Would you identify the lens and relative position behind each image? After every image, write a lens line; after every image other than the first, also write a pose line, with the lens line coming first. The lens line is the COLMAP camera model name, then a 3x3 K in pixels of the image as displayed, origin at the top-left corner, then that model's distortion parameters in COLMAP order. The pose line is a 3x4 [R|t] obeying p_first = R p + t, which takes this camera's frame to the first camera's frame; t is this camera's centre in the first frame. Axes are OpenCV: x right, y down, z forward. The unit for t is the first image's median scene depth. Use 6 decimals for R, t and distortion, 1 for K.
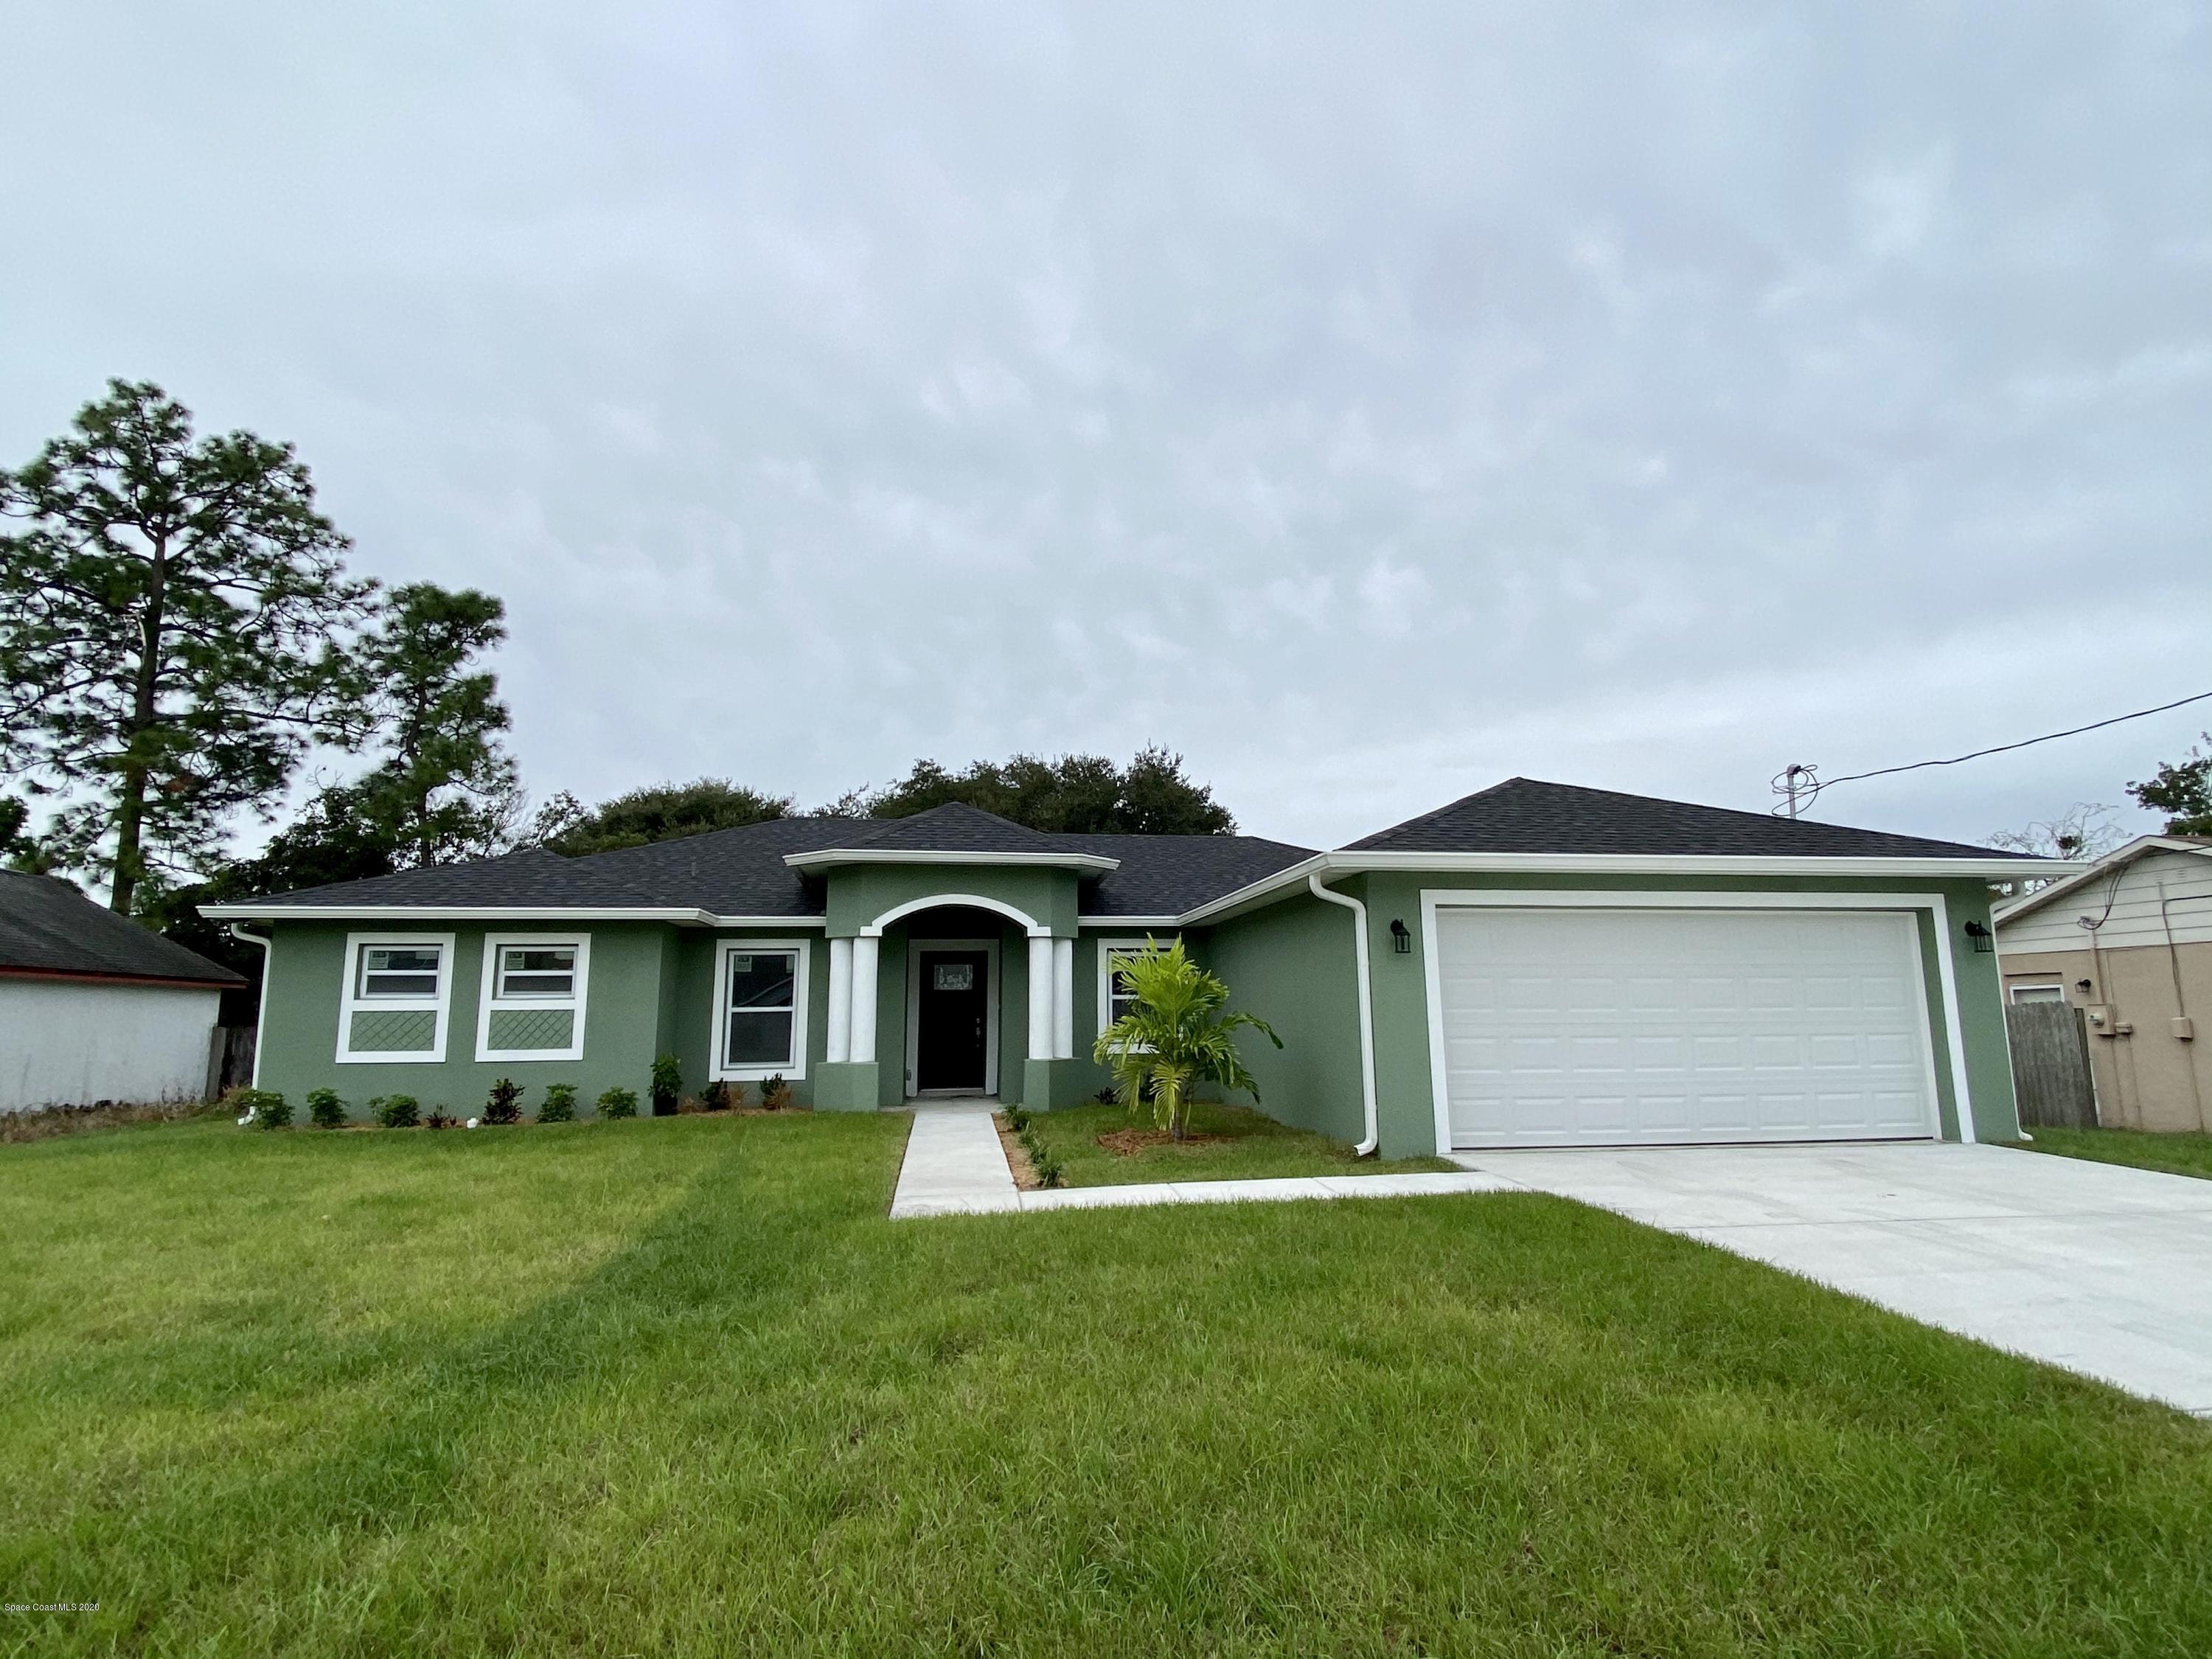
lens RADIAL K [[1133.2, 0, 1106.0], [0, 1133.2, 829.5], [0, 0, 1]] dist [0.041723, -0.044813]
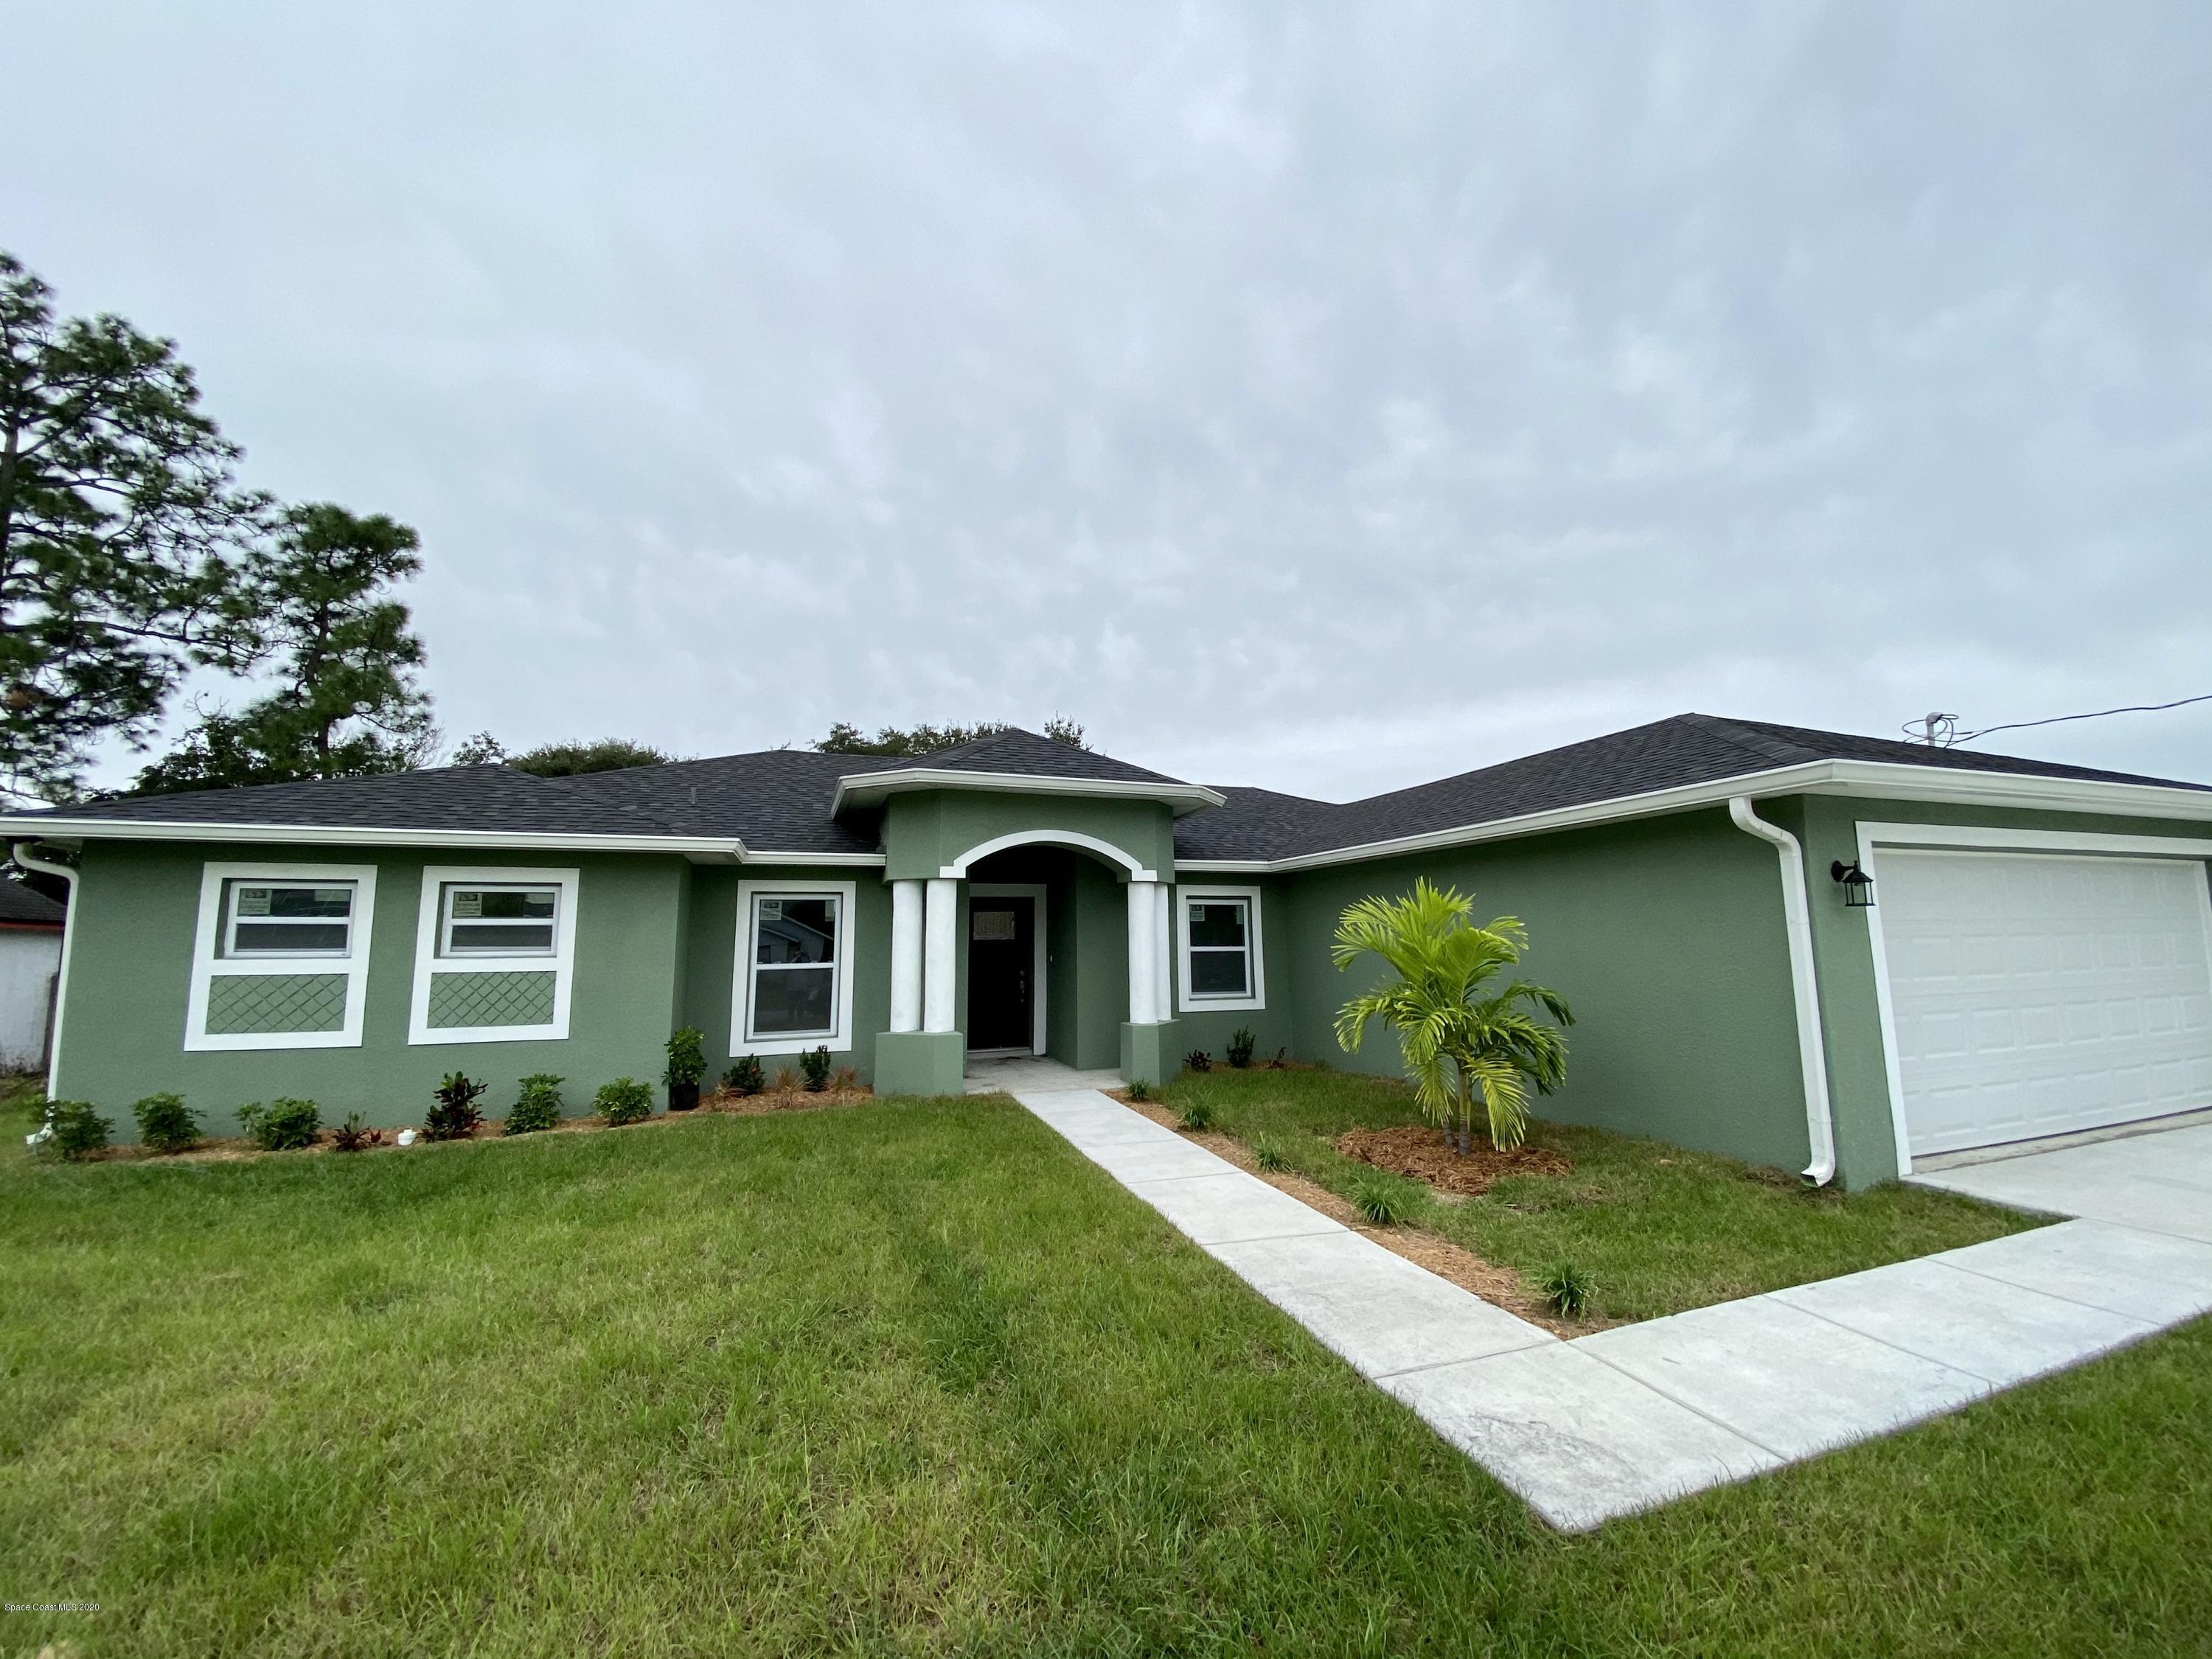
lens RADIAL K [[887.3, 0, 1108.0], [0, 887.3, 832.0], [0, 0, 1]] dist [0.020676, -0.019404]
pose [[0.982851, 0.021820, 0.183106, -0.098335], [-0.027819, 0.999155, 0.030261, 0.017772], [-0.182290, -0.034835, 0.982627, 0.163775]]
